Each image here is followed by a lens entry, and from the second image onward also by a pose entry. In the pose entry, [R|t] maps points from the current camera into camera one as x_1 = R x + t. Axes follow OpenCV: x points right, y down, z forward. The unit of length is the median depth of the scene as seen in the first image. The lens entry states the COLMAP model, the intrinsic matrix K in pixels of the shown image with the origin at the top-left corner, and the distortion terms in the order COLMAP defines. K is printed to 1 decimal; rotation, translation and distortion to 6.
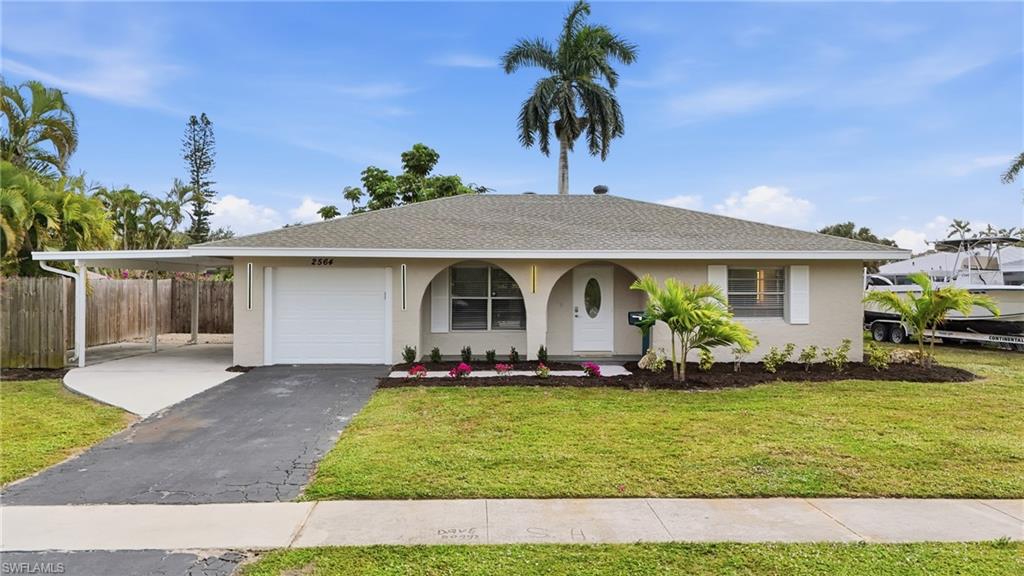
lens RADIAL K [[751.1, 0, 520.8], [0, 751.1, 270.0], [0, 0, 1]] dist [0.054217, -0.031023]
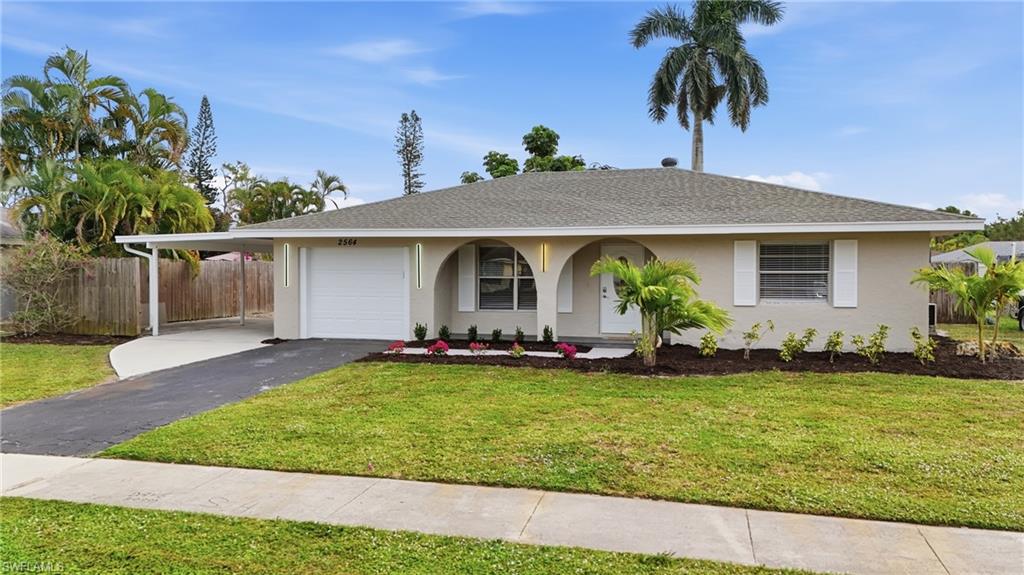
lens RADIAL K [[751.1, 0, 520.7], [0, 751.1, 276.7], [0, 0, 1]] dist [0.054217, -0.031023]
pose [[0.956244, 0.001429, -0.292567, 0.273557], [0.007015, 0.999589, 0.027812, 0.009747], [0.292486, -0.028648, 0.955840, 0.065737]]
